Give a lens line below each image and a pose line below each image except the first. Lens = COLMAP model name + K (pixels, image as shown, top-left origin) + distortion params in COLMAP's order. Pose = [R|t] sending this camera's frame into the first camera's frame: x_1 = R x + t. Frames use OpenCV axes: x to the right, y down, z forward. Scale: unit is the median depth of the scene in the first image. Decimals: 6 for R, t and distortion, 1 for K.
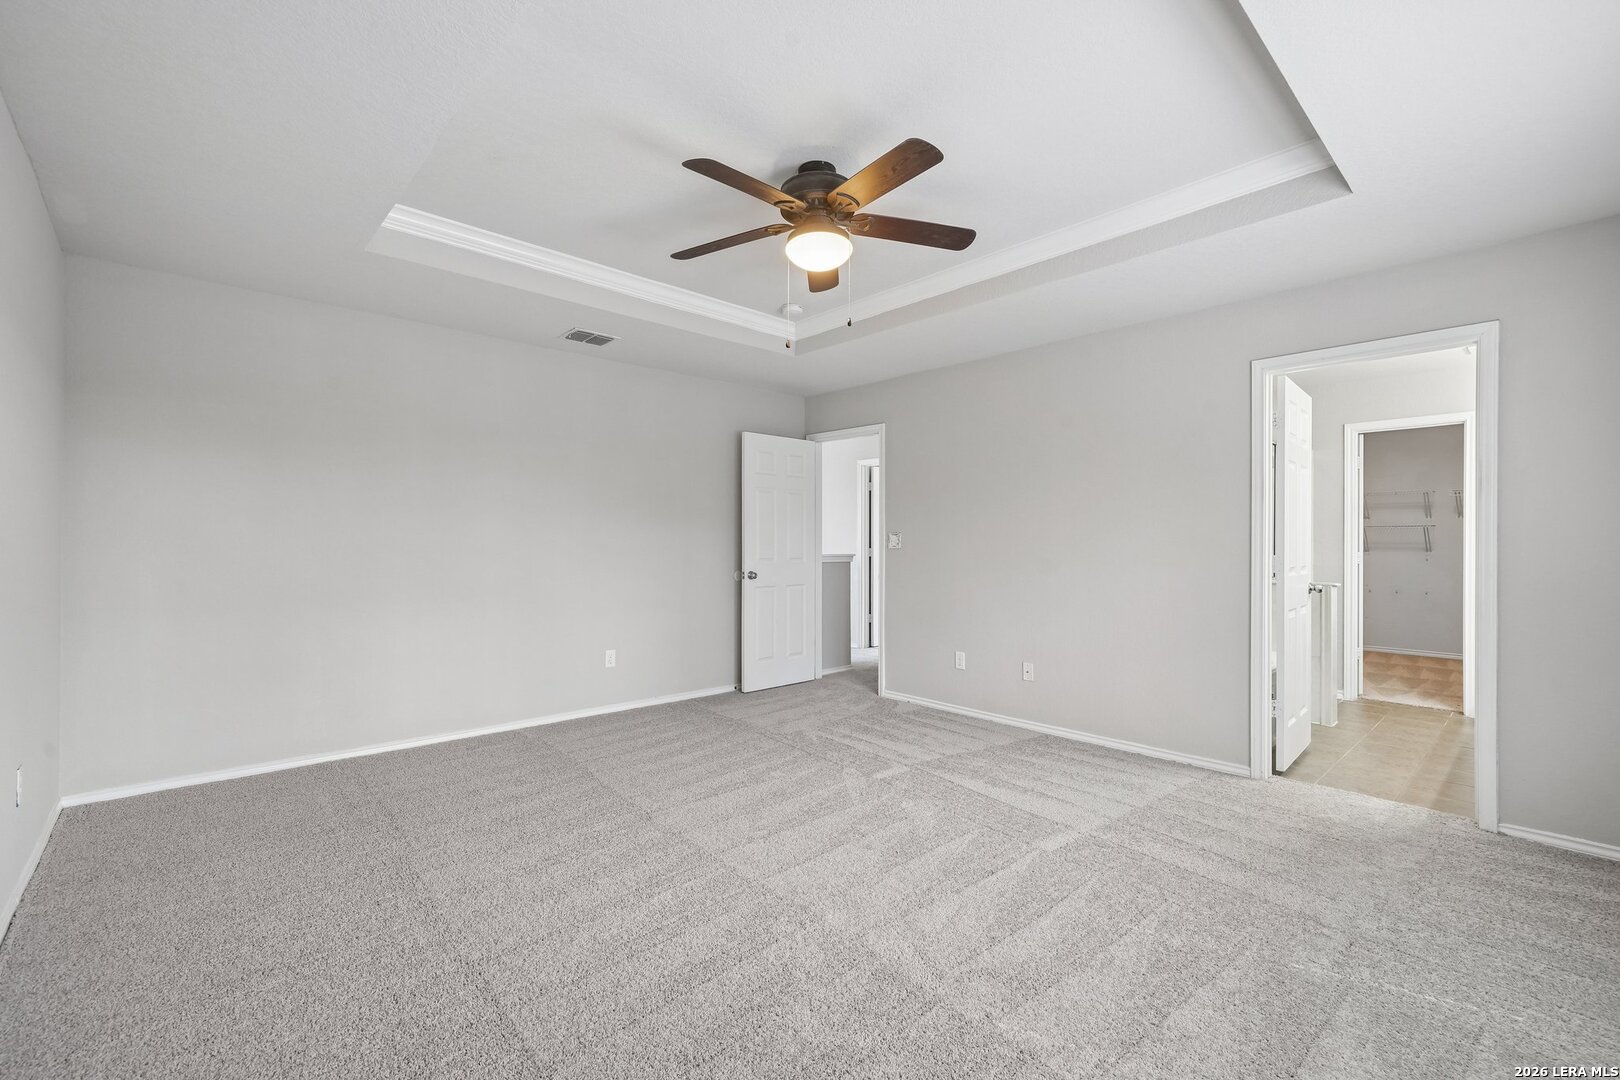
lens RADIAL K [[691.3, 0, 796.3], [0, 691.3, 554.3], [0, 0, 1]] dist [-0.000542, 0.000295]
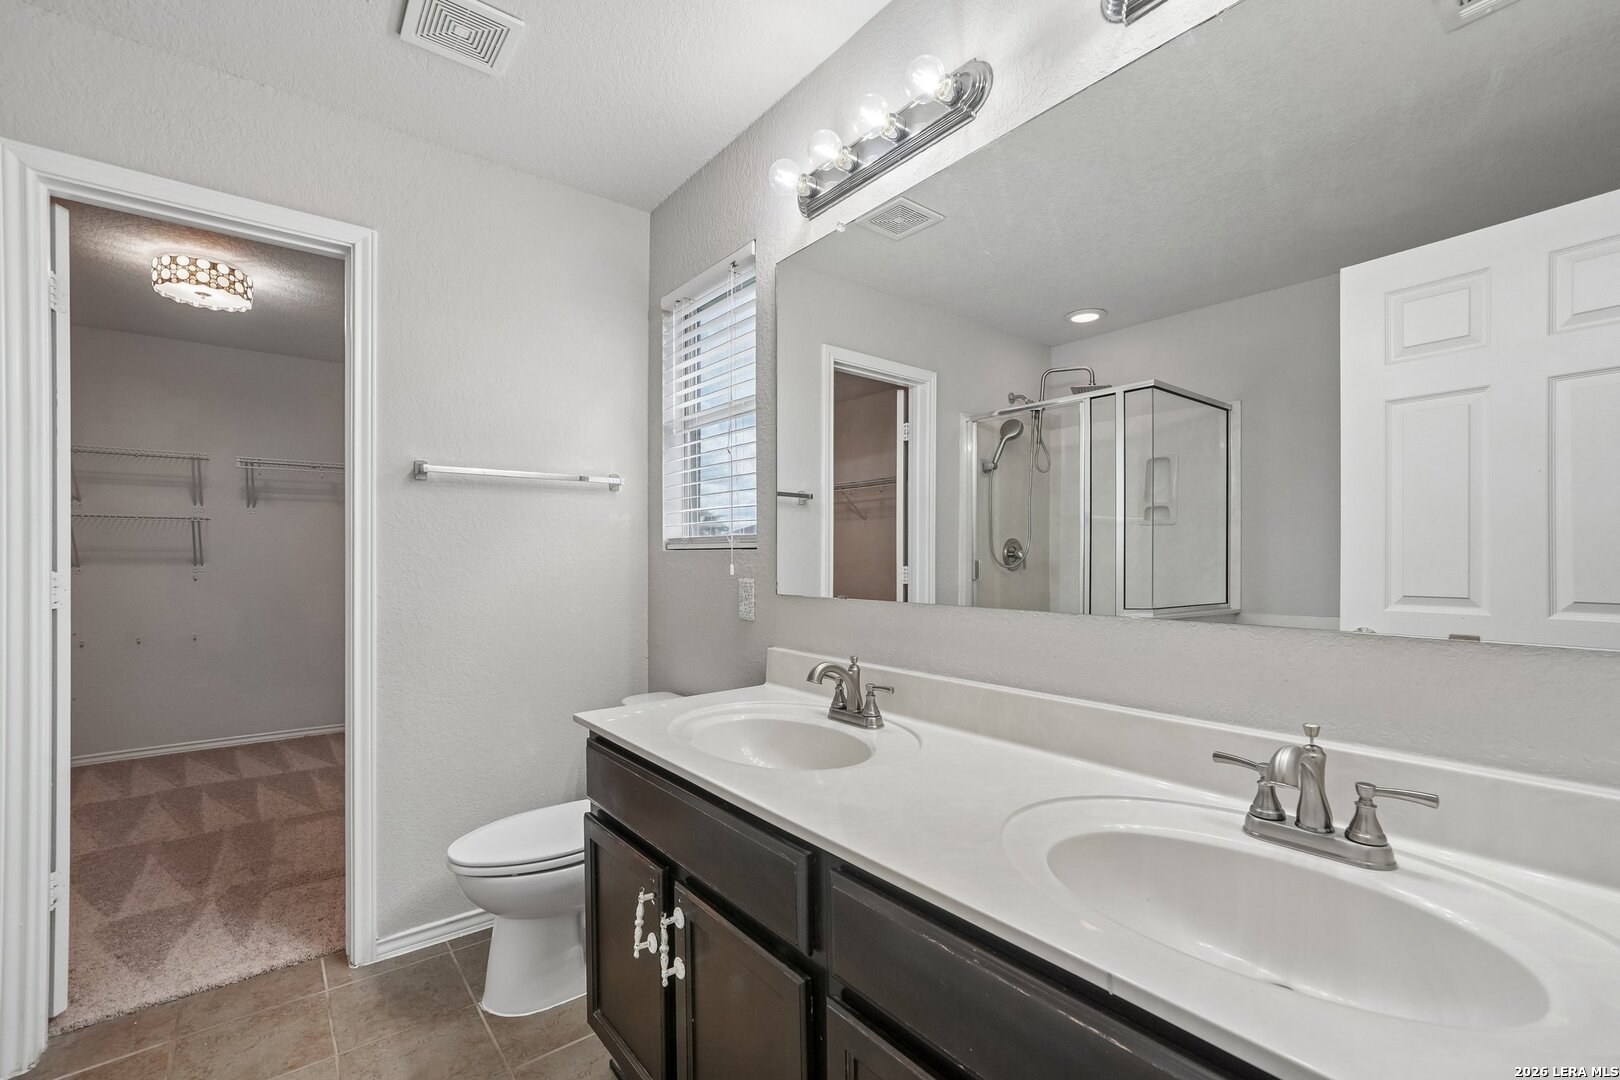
lens RADIAL K [[691.3, 0, 796.3], [0, 691.3, 554.3], [0, 0, 1]] dist [-0.000542, 0.000295]
pose [[0.071247, 0.005390, 0.997444, 0.395324], [0.010051, 0.999931, -0.006121, -0.004090], [-0.997408, 0.010462, 0.071188, 0.483884]]
